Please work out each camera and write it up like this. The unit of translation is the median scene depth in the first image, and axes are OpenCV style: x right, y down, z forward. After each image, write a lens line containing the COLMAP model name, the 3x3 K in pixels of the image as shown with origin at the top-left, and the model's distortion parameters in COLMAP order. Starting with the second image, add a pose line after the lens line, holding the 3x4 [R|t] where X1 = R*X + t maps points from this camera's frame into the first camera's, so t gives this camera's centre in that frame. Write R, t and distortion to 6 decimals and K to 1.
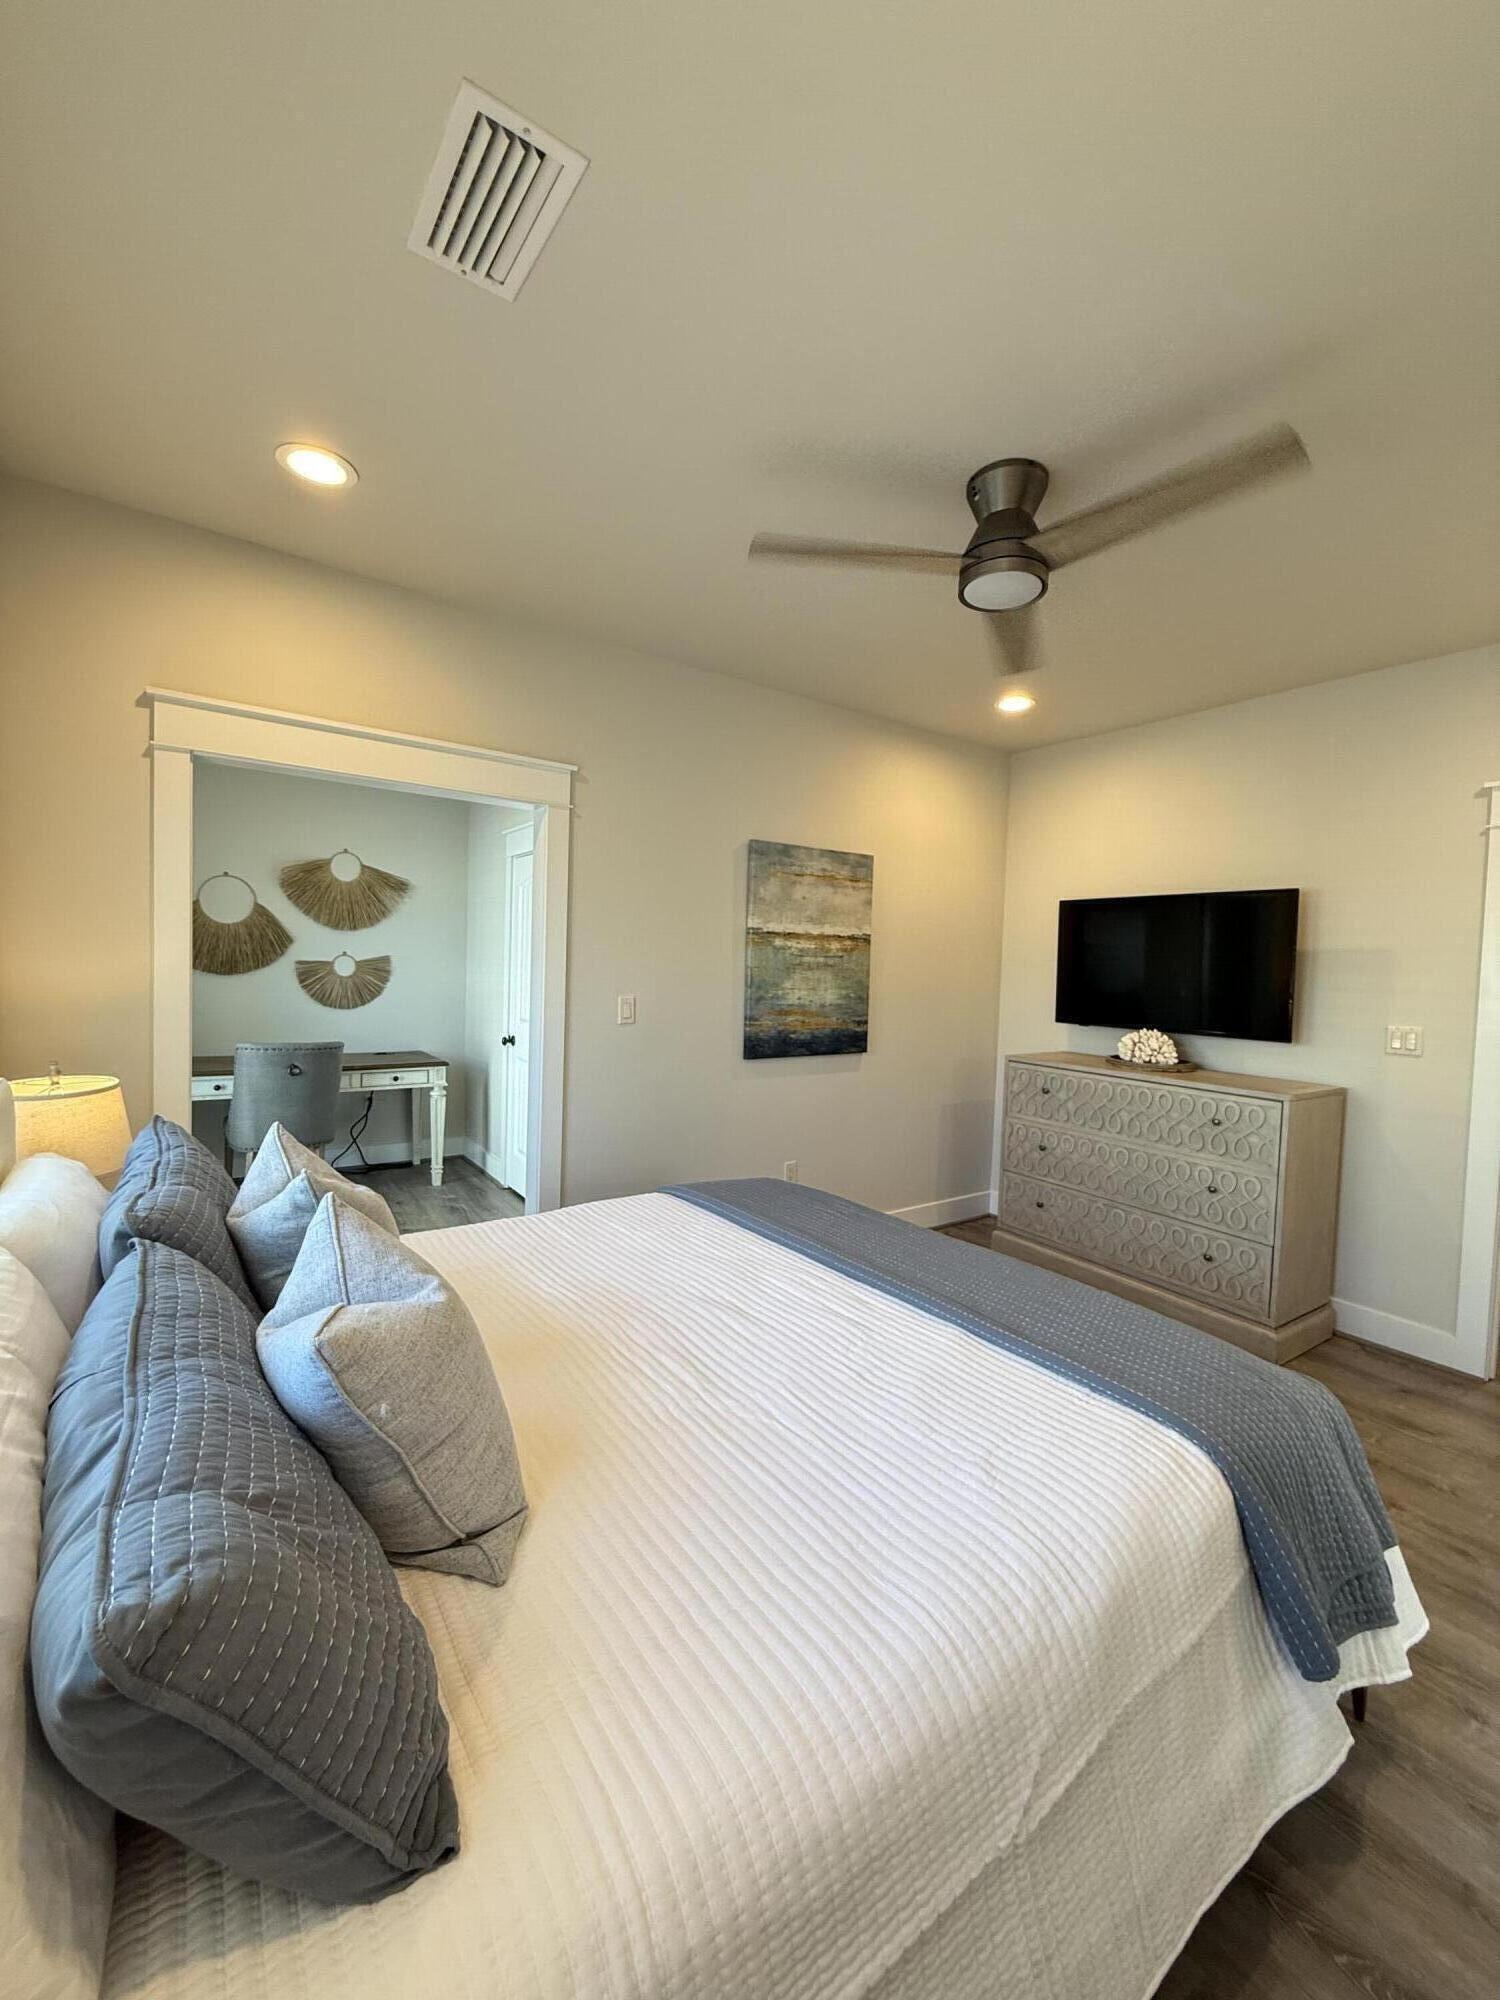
lens RADIAL K [[793.3, 0, 750.4], [0, 793.3, 994.8], [0, 0, 1]] dist [-0.002149, 0.000297]
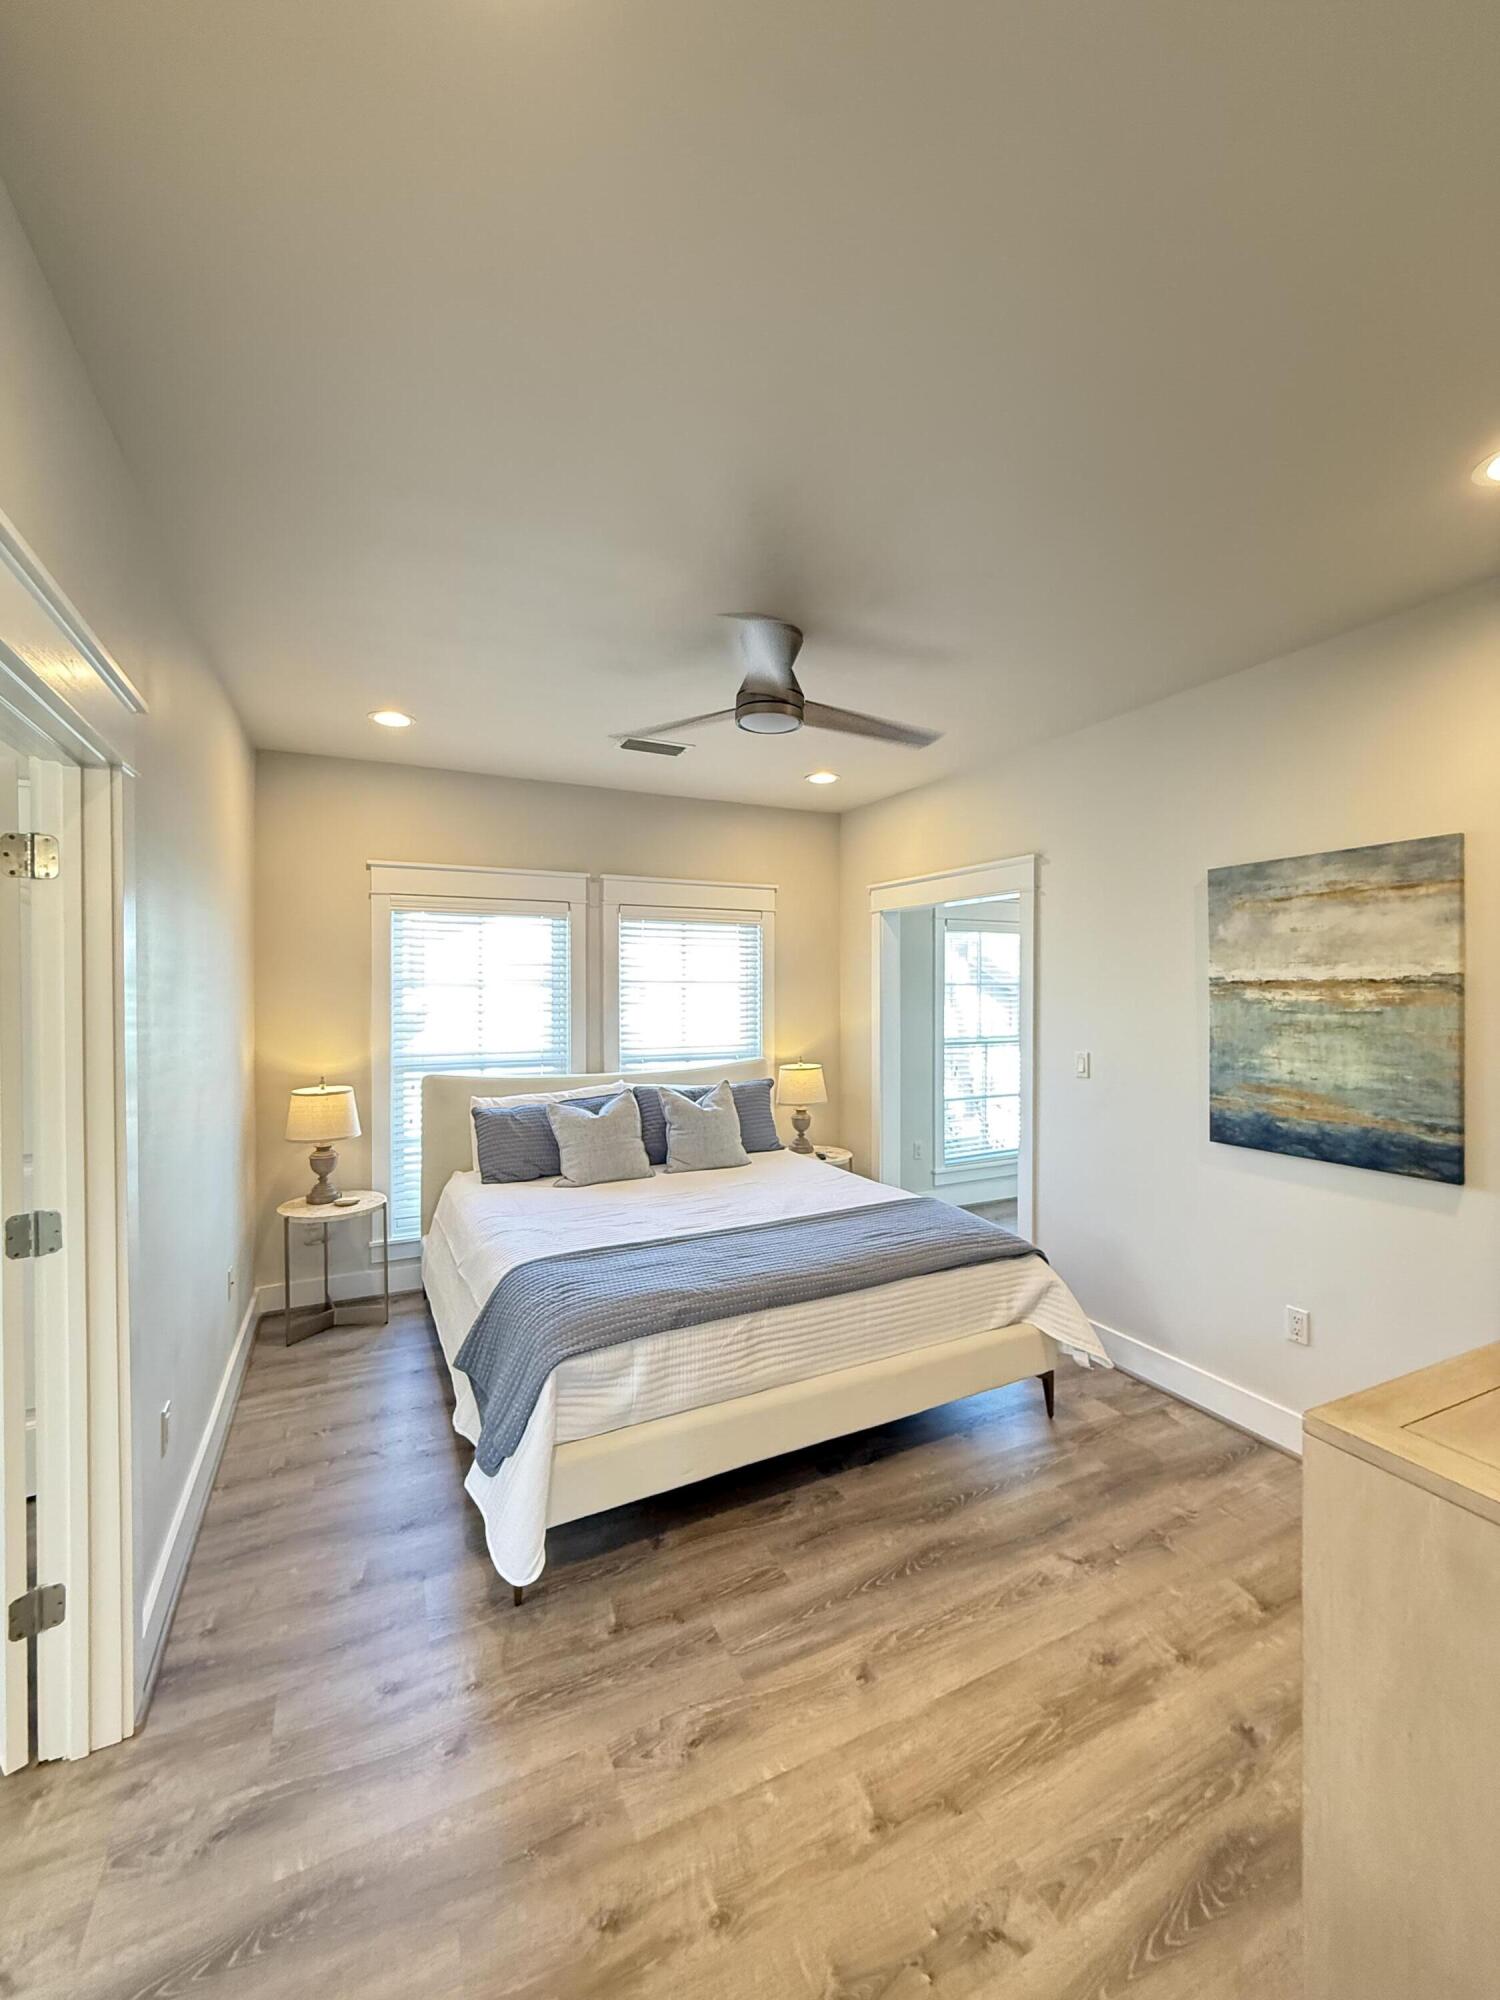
lens RADIAL K [[793.3, 0, 743.3], [0, 793.3, 996.3], [0, 0, 1]] dist [-0.002149, 0.000297]
pose [[-0.165769, -0.026922, -0.985797, 0.864115], [-0.052617, 0.998445, -0.018420, -0.025435], [0.984760, 0.048817, -0.166927, 0.658566]]
